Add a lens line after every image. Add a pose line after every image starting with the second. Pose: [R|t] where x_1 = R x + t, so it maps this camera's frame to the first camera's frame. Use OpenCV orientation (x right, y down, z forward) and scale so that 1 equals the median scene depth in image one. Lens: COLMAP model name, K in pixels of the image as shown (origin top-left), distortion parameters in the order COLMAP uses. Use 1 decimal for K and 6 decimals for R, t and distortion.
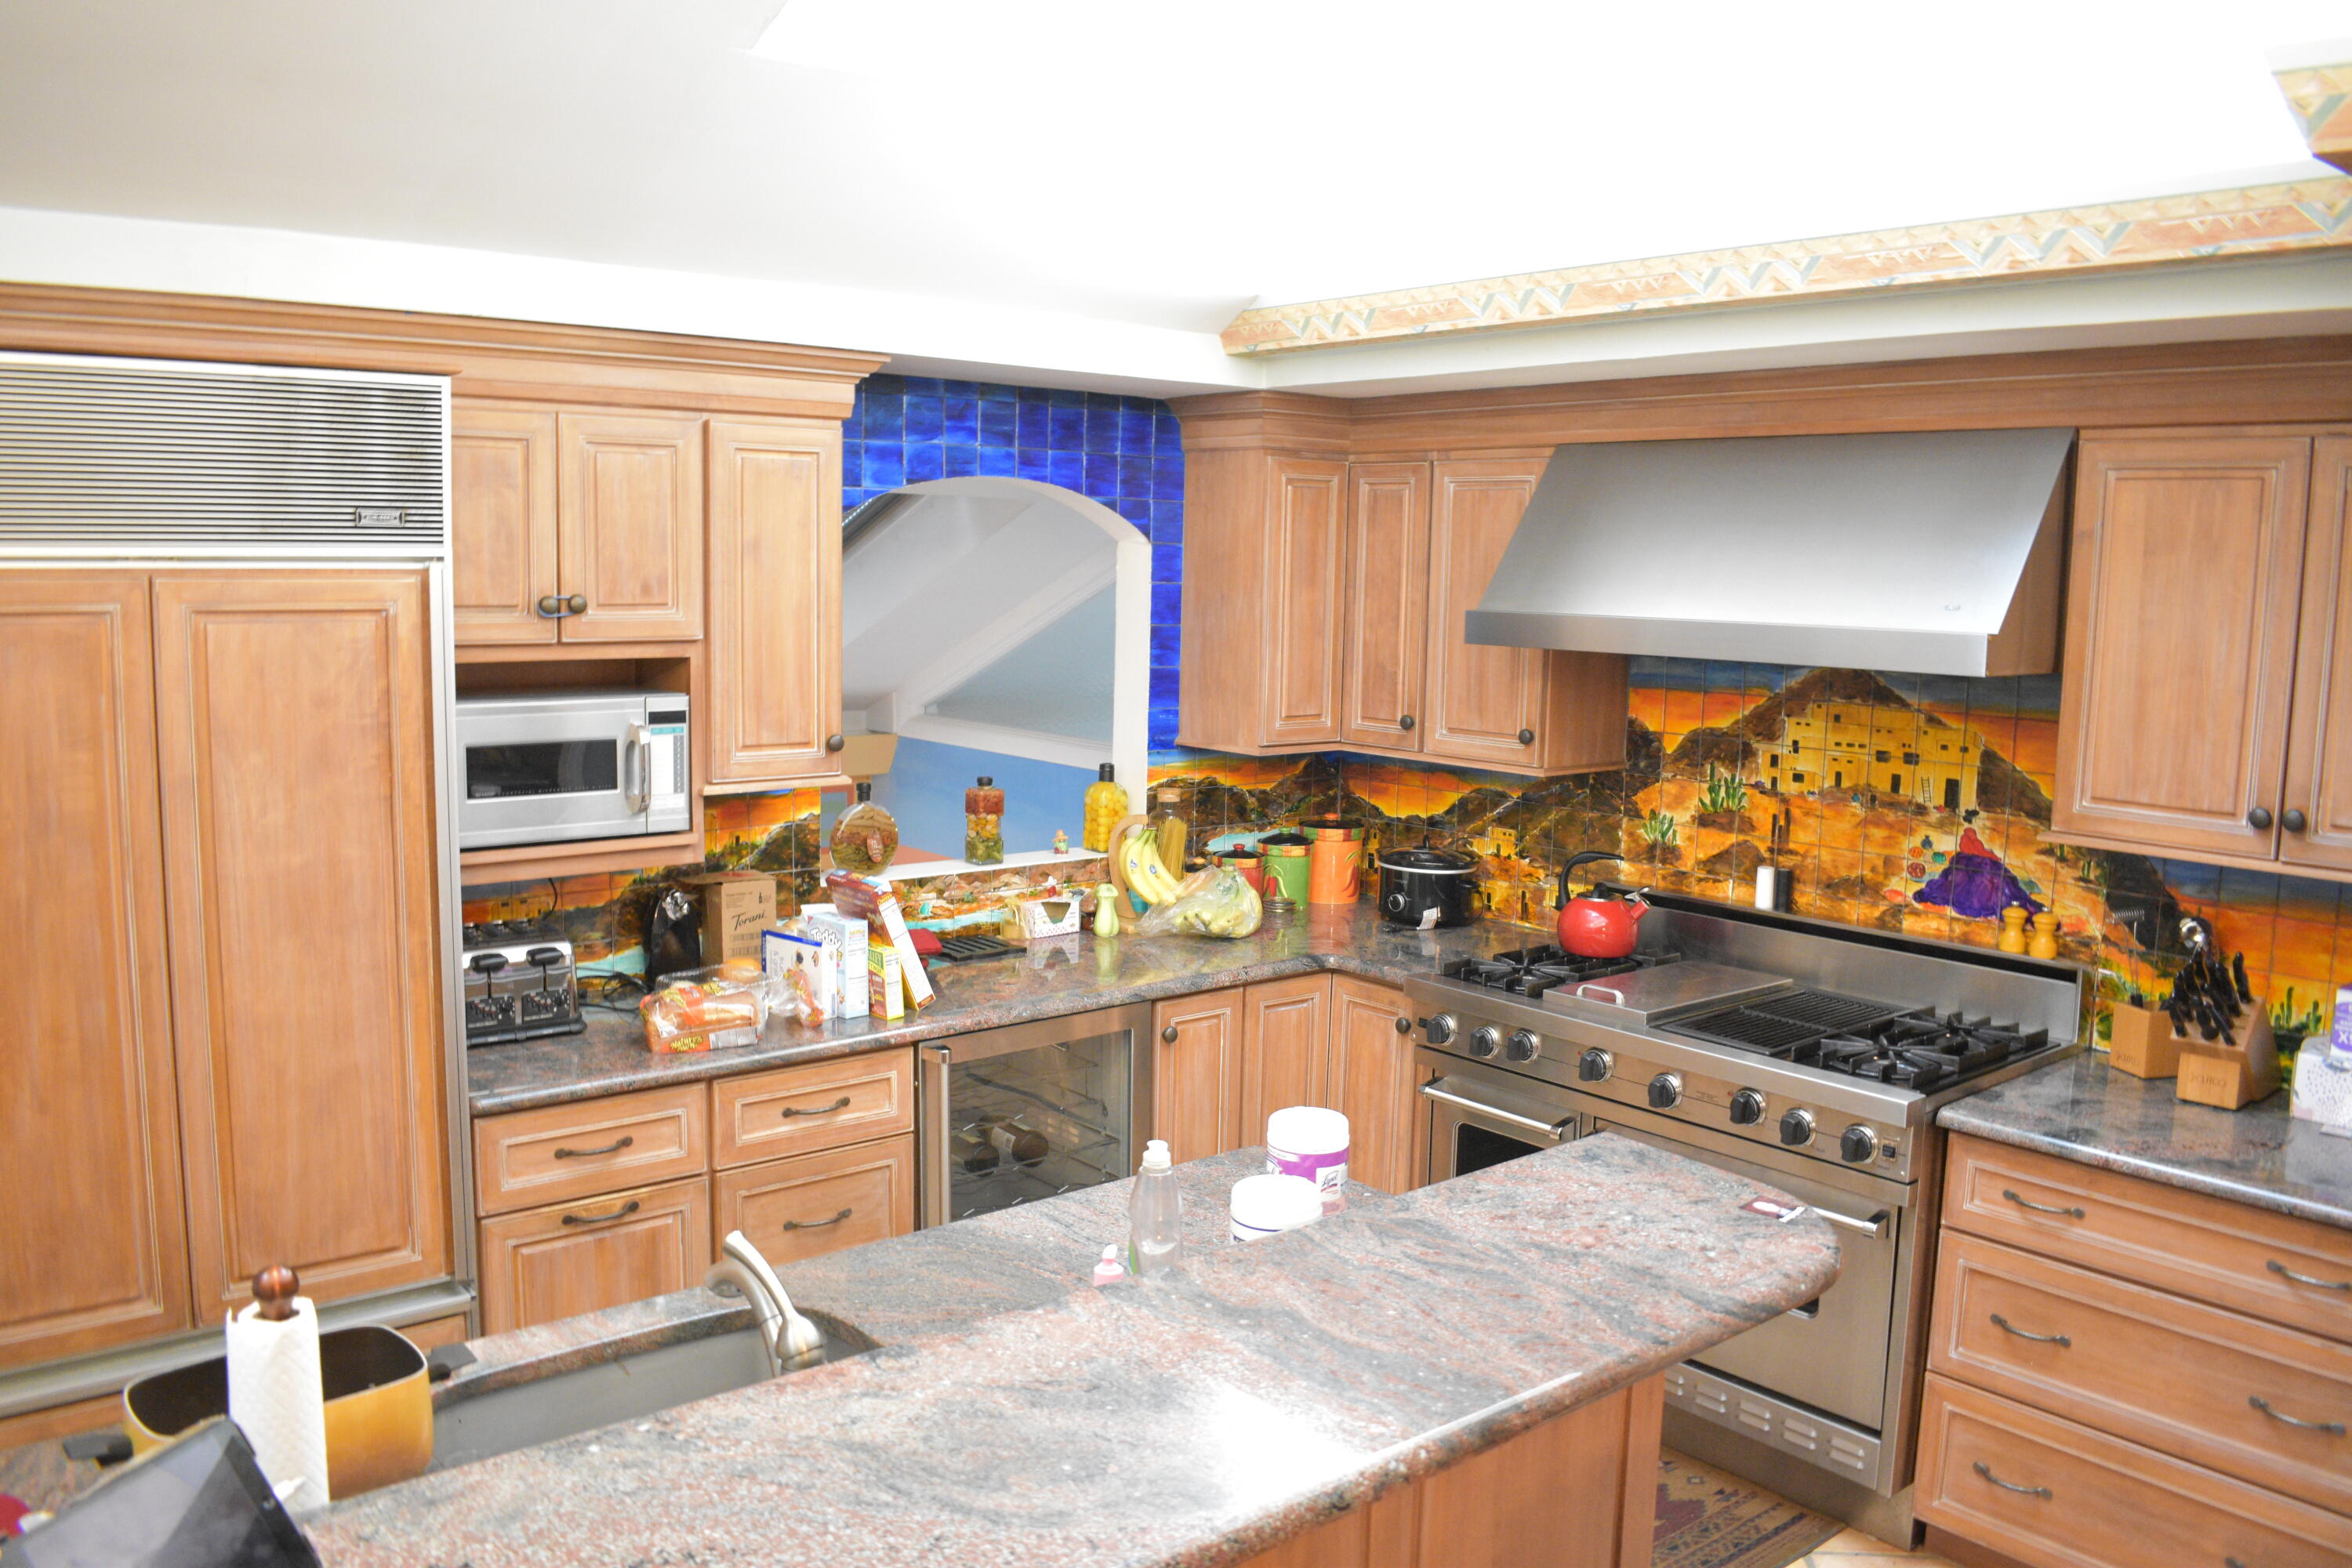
lens RADIAL K [[1839.0, 0, 1177.7], [0, 1839.0, 796.5], [0, 0, 1]] dist [-0.098629, 0.015546]
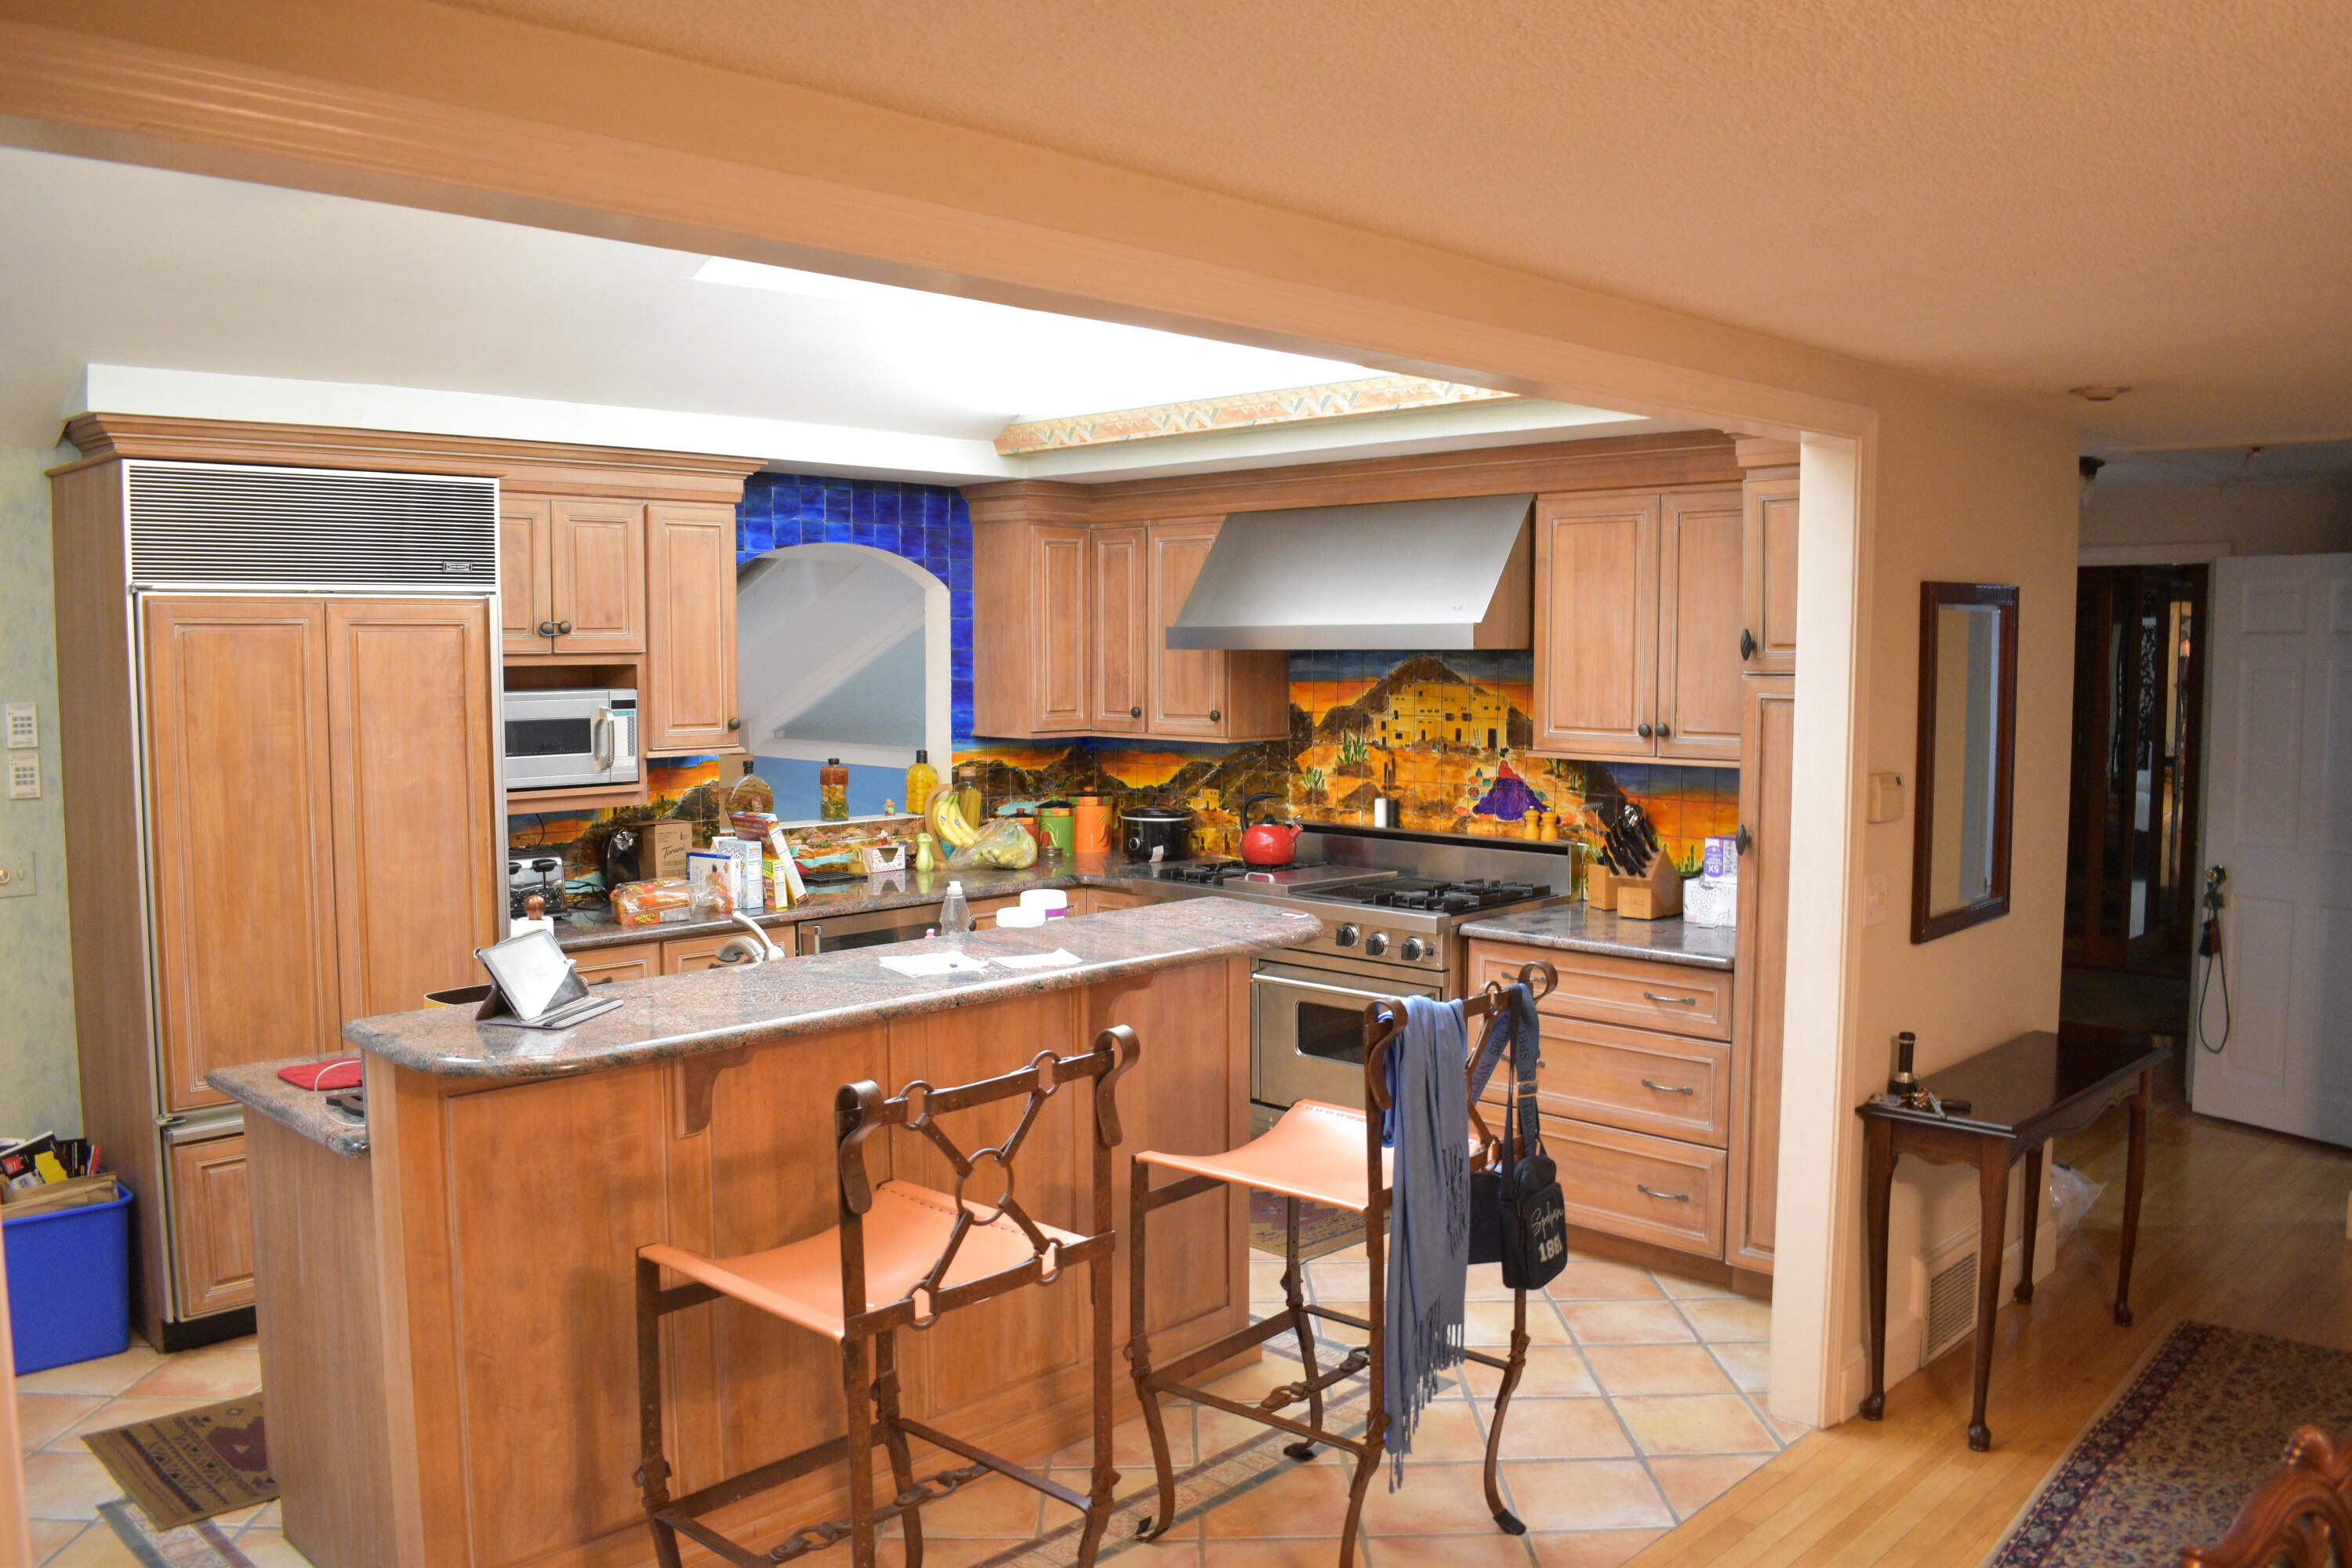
lens RADIAL K [[1839.0, 0, 1179.7], [0, 1839.0, 793.2], [0, 0, 1]] dist [-0.098629, 0.015546]
pose [[0.994390, -0.028735, 0.101800, 0.015558], [0.033425, 0.998442, -0.044677, 0.100945], [-0.100358, 0.047829, 0.993801, -0.470755]]
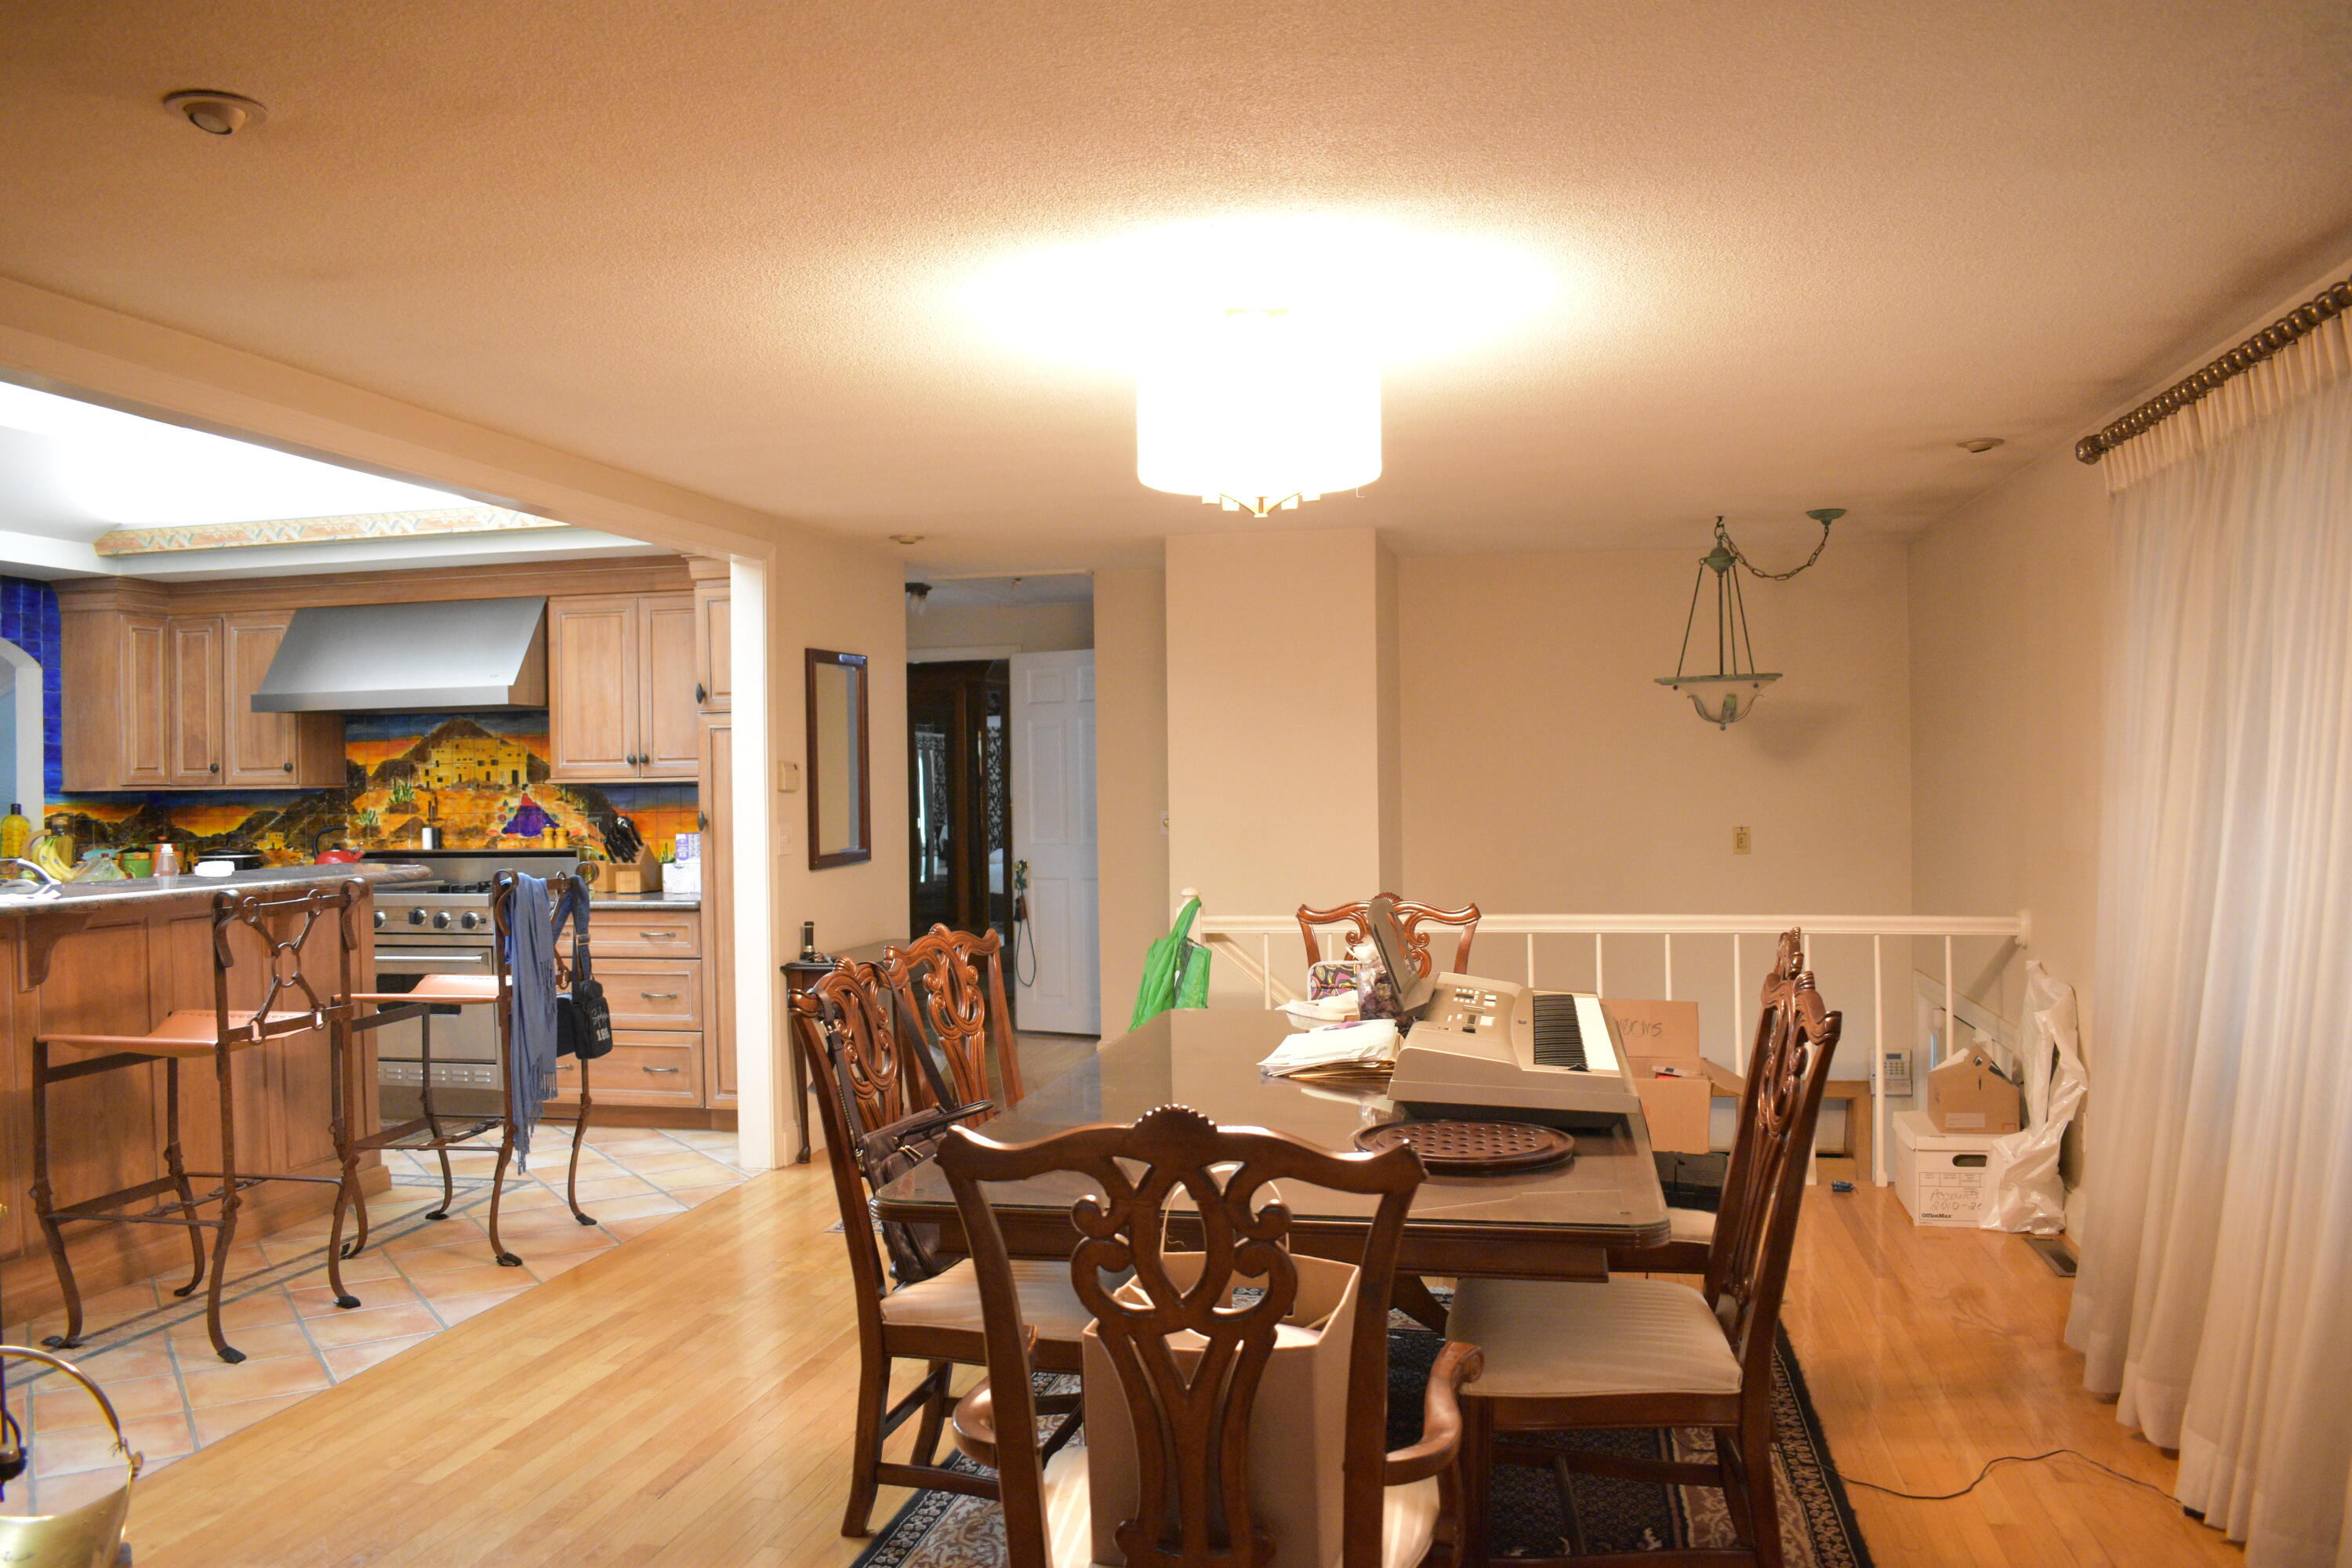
lens RADIAL K [[1839.0, 0, 1192.8], [0, 1839.0, 798.5], [0, 0, 1]] dist [-0.098629, 0.015546]
pose [[0.780031, -0.037020, 0.624645, -0.244958], [0.109002, 0.991025, -0.077383, 0.257193], [-0.616174, 0.128449, 0.777065, -1.024733]]
